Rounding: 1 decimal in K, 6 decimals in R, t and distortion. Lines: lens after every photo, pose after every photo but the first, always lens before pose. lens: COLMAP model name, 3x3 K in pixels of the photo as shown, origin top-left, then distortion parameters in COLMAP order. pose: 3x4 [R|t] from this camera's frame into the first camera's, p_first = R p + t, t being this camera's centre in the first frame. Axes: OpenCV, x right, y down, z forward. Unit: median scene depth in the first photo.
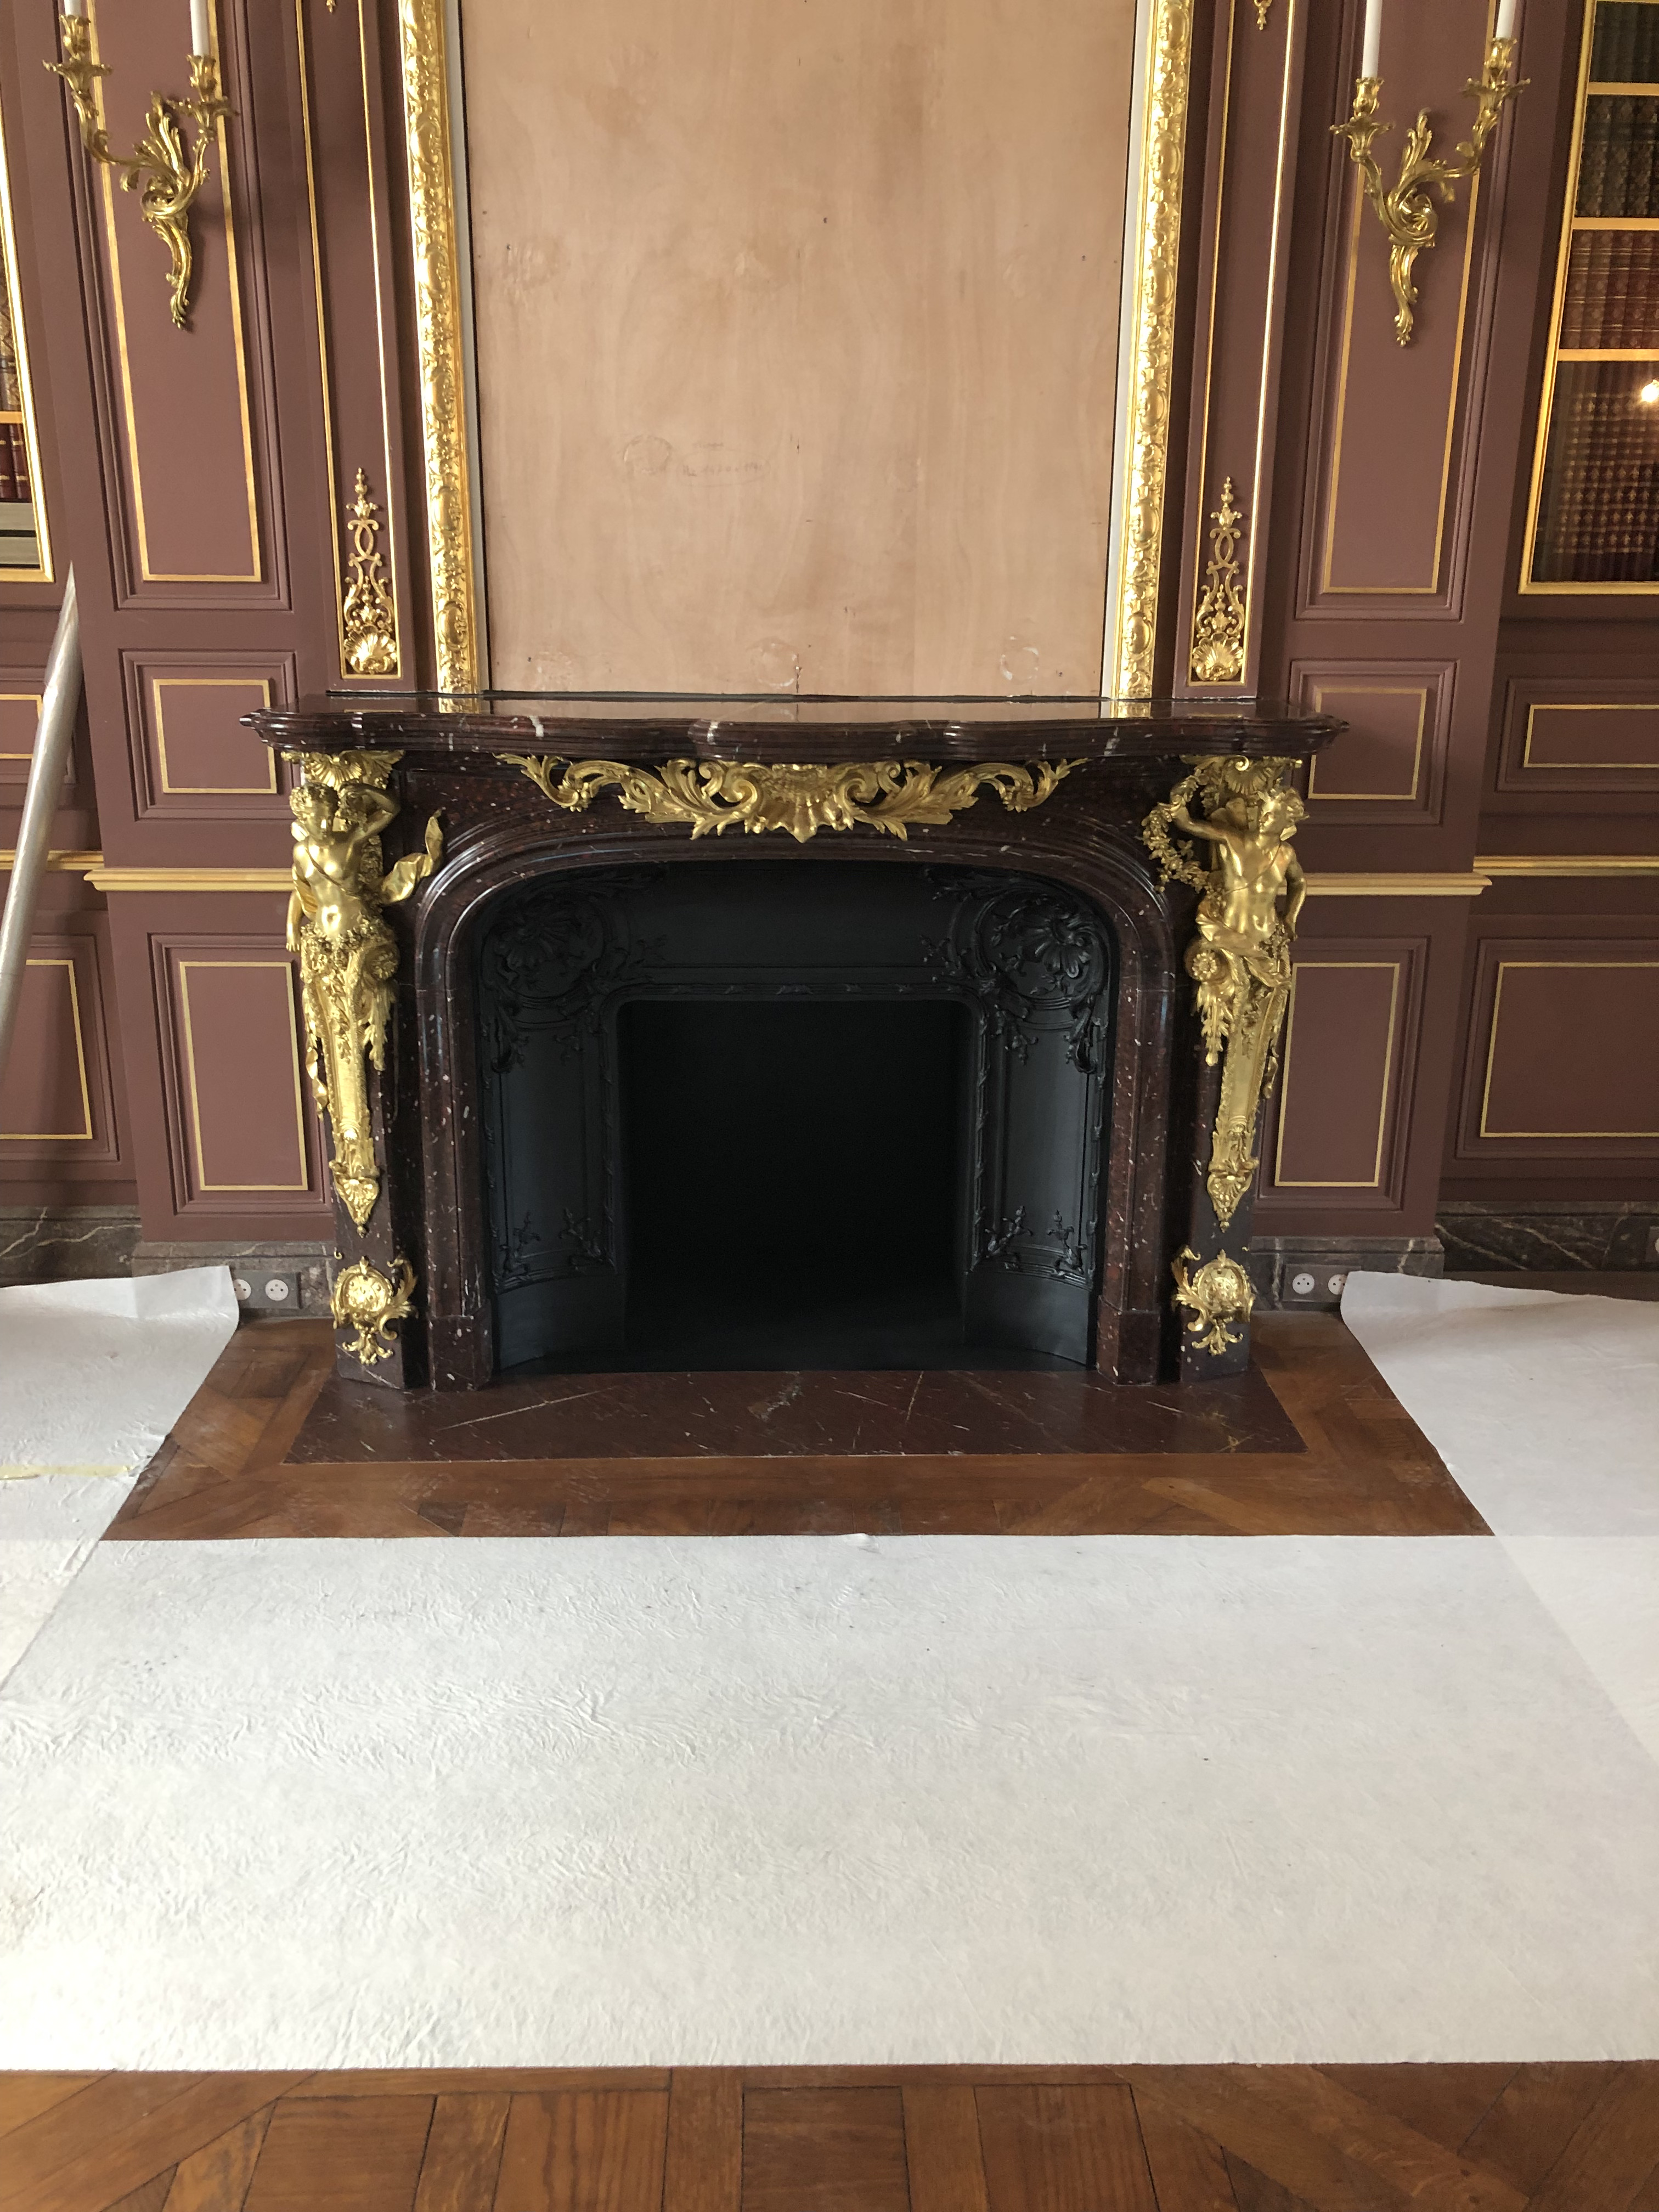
lens RADIAL K [[1816.5, 0, 801.6], [0, 1816.5, 1103.9], [0, 0, 1]] dist [-0.001508, -0.009584]
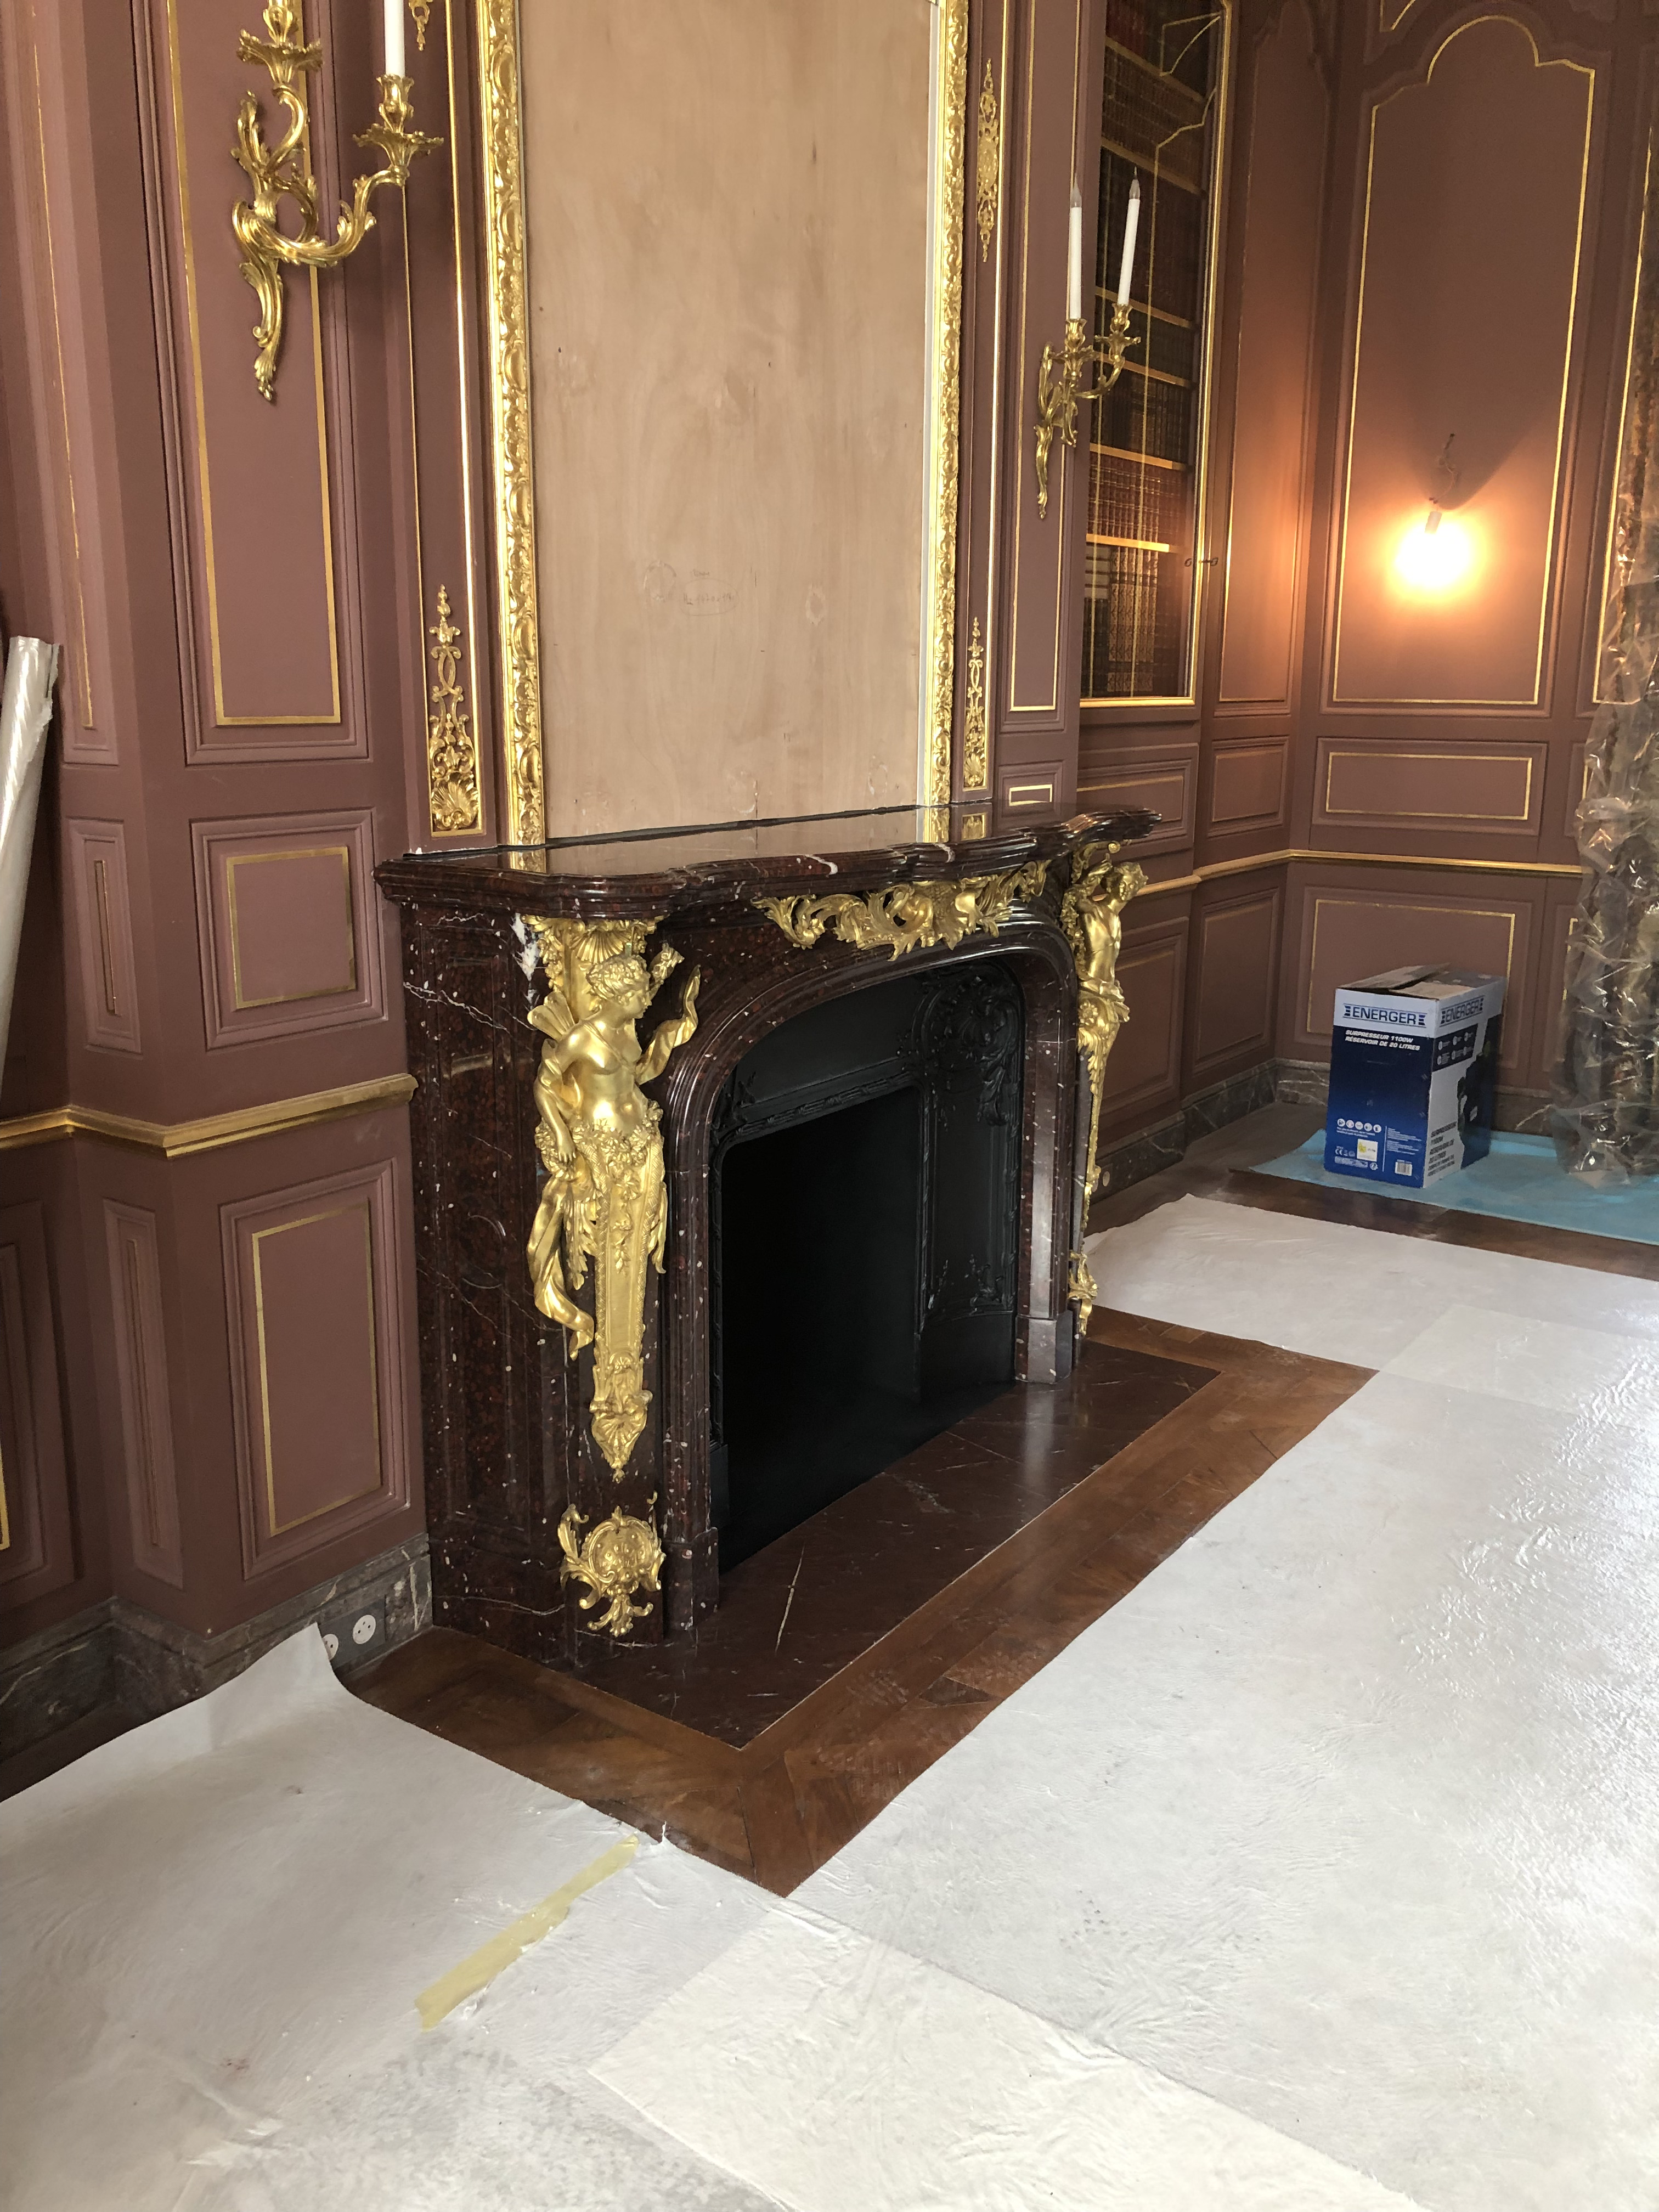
lens RADIAL K [[1816.5, 0, 801.6], [0, 1816.5, 1103.9], [0, 0, 1]] dist [-0.001508, -0.009584]
pose [[0.595814, -0.188891, 0.780594, -0.833497], [0.234993, 0.970414, 0.055458, -0.127251], [-0.767974, 0.150391, 0.622574, 0.391375]]
